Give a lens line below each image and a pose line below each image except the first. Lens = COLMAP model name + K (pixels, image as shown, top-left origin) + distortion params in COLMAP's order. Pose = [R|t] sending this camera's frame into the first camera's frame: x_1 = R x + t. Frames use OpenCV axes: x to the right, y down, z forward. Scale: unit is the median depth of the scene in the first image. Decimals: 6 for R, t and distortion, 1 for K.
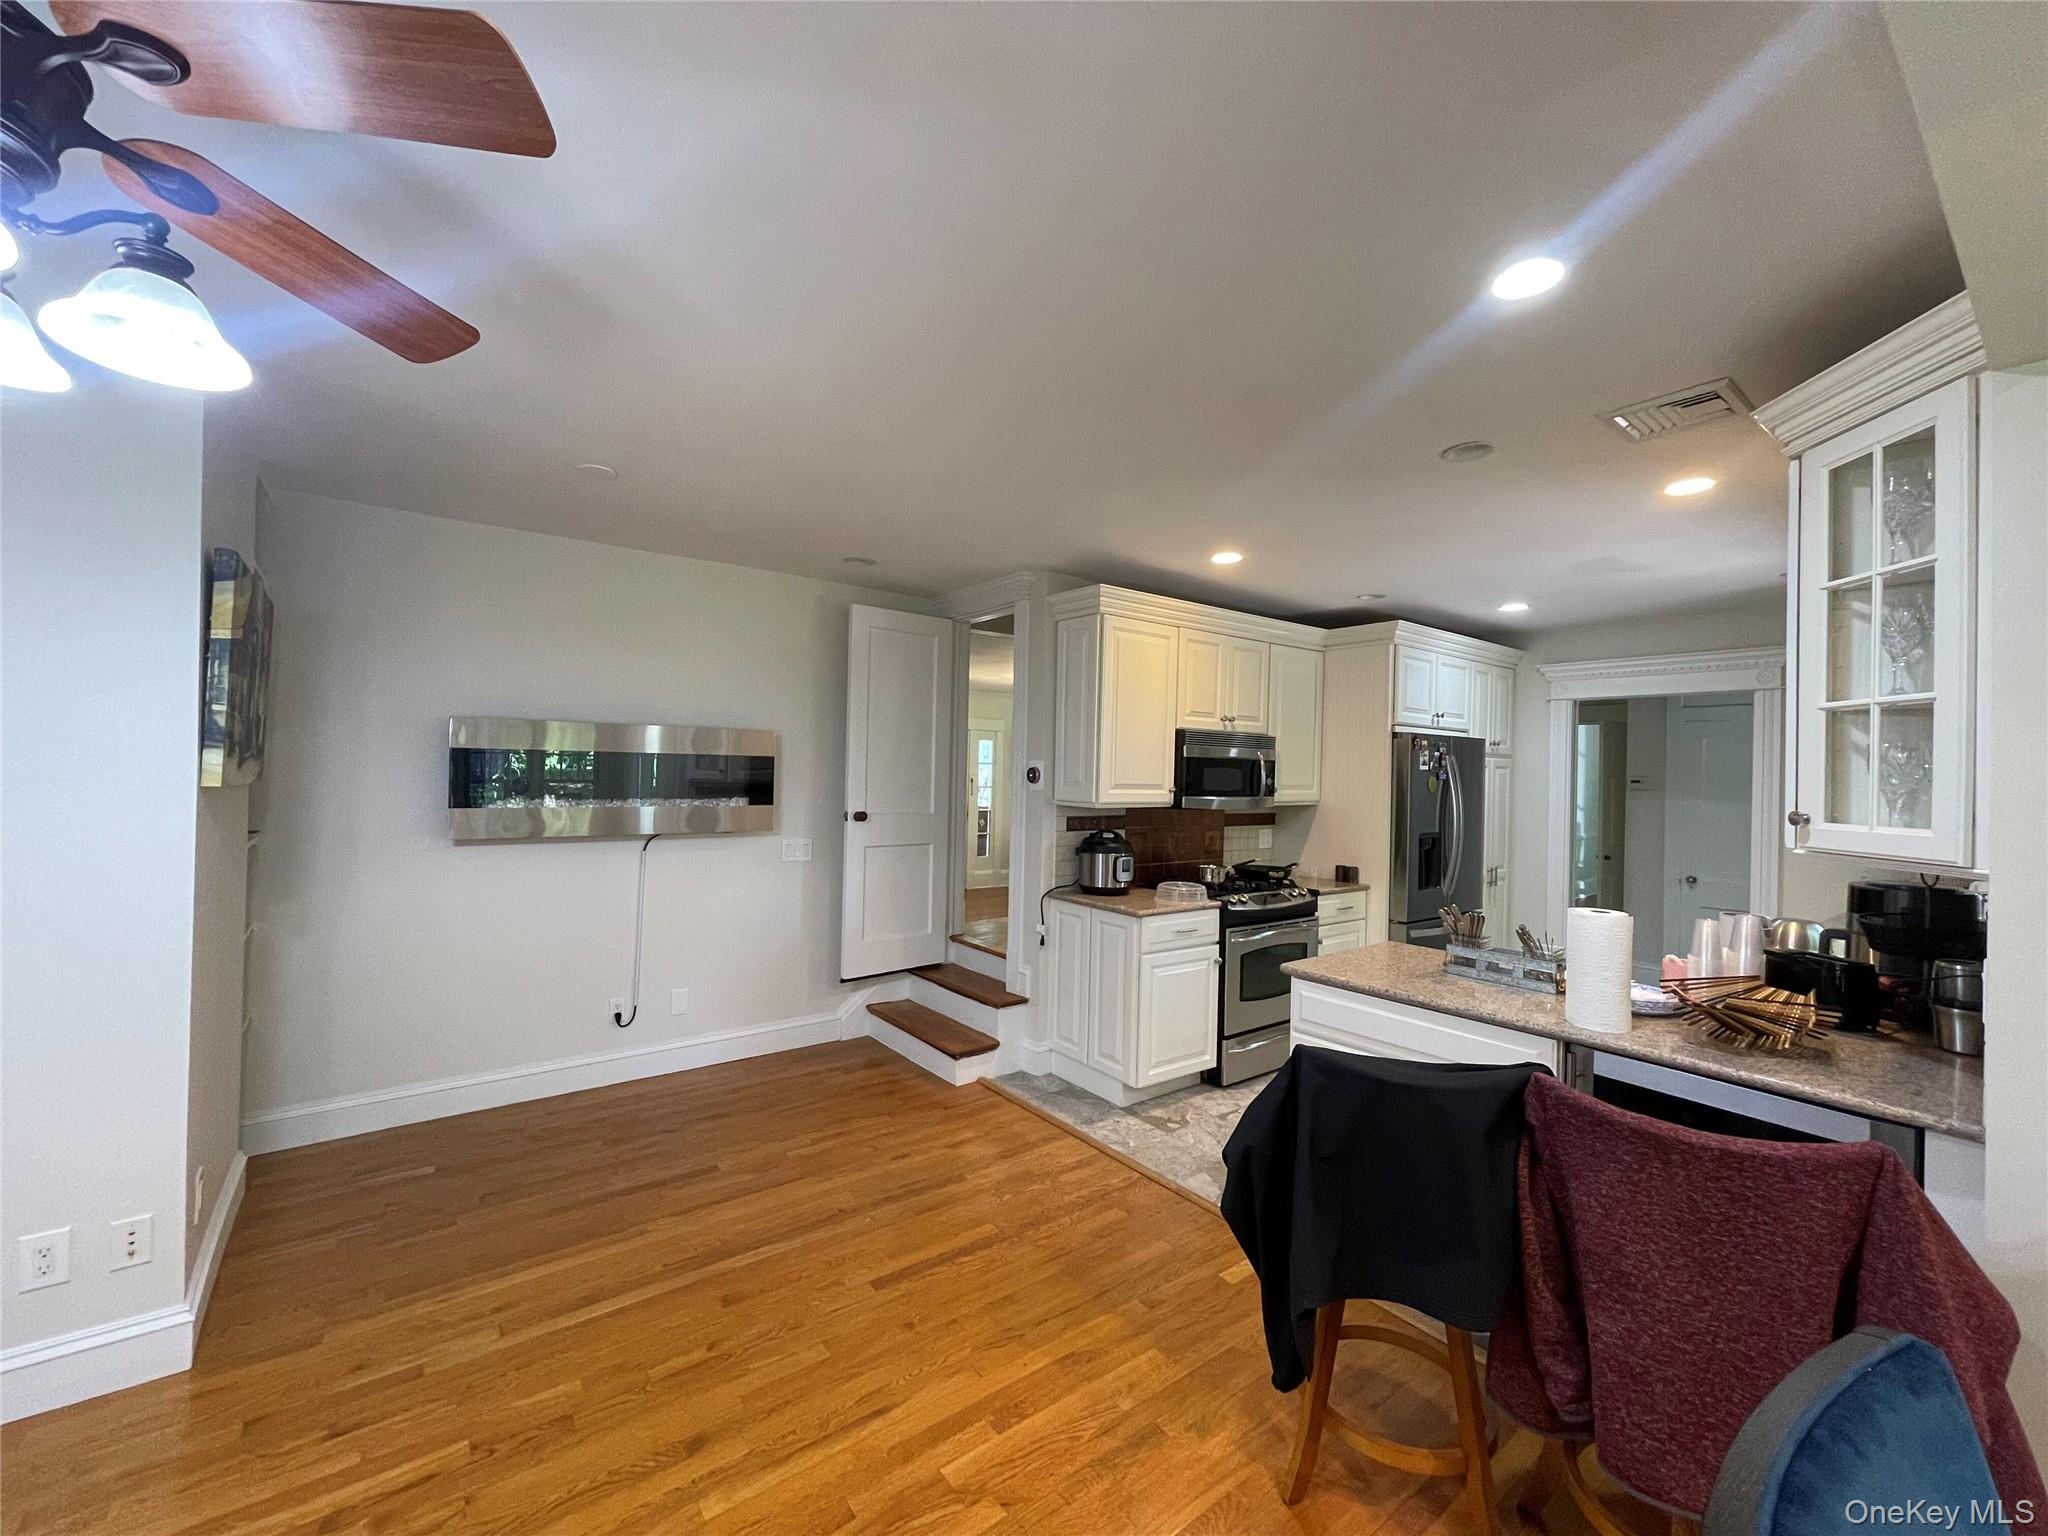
lens RADIAL K [[827.4, 0, 1018.9], [0, 827.4, 768.1], [0, 0, 1]] dist [-0.001654, 0.000108]
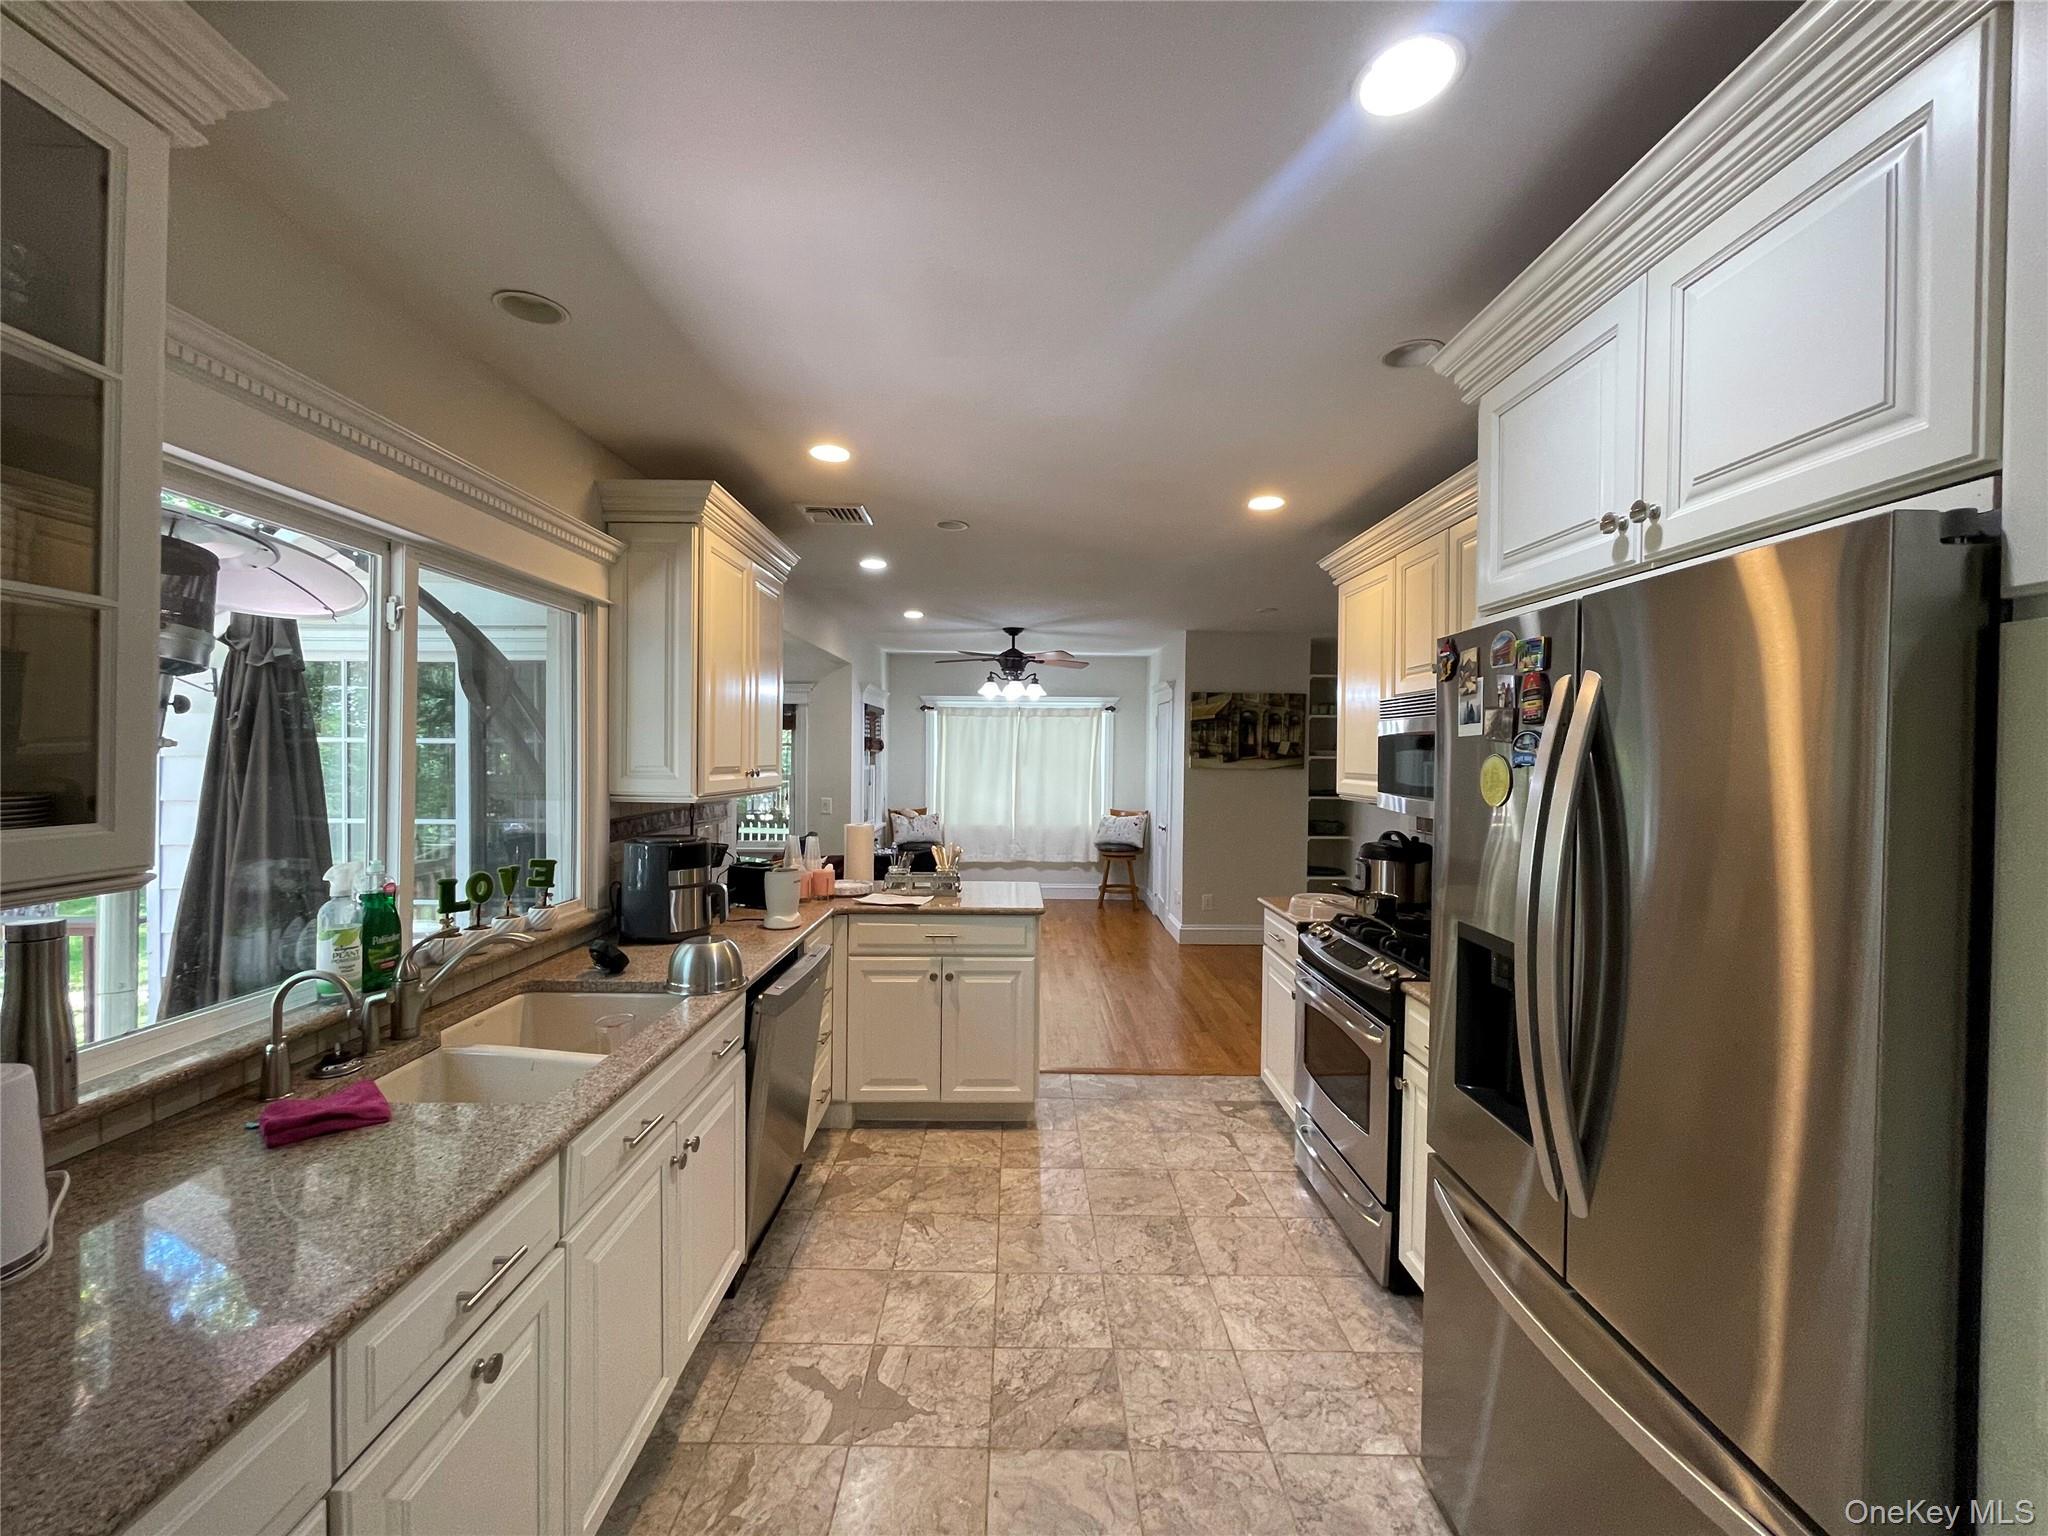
lens RADIAL K [[827.4, 0, 1041.9], [0, 827.4, 766.8], [0, 0, 1]] dist [-0.001654, 0.000108]
pose [[-0.577009, -0.019267, -0.816510, 1.048660], [-0.017499, 0.999784, -0.011226, 0.028946], [0.816550, 0.007811, -0.577221, 1.275379]]
